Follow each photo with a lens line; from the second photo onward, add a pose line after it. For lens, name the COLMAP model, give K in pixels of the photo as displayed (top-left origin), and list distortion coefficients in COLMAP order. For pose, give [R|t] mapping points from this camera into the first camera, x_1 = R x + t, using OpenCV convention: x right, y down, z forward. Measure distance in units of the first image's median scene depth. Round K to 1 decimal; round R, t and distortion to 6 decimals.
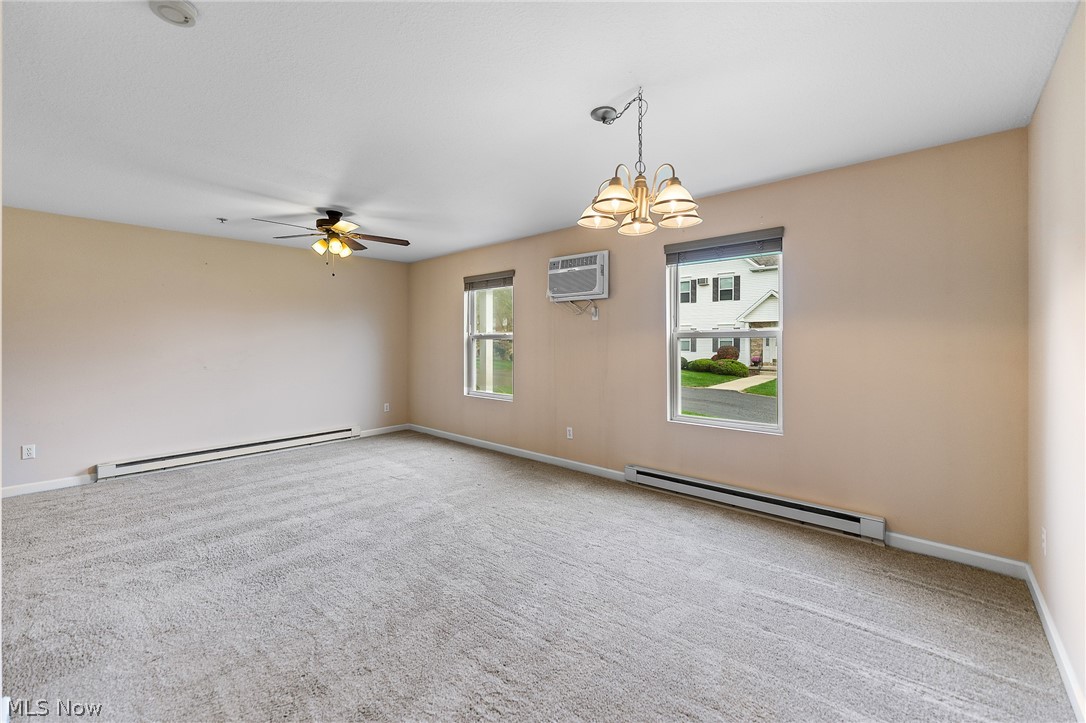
lens RADIAL K [[437.1, 0, 546.3], [0, 437.1, 349.7], [0, 0, 1]] dist [0.001249, 0.000024]
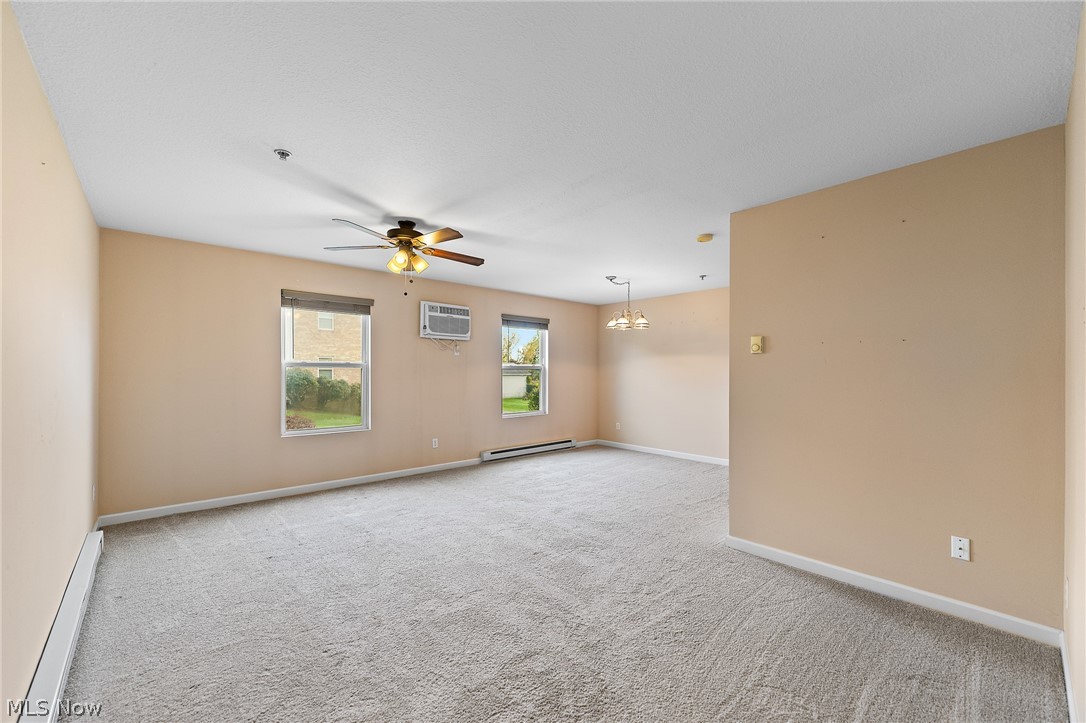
lens RADIAL K [[441.1, 0, 543.0], [0, 441.1, 361.5], [0, 0, 1]] dist [-0.001262, -0.000281]
pose [[0.113447, 0.024056, 0.993253, -1.174534], [0.016704, 0.999519, -0.026115, -0.005444], [-0.993404, 0.019554, 0.112991, 0.545077]]
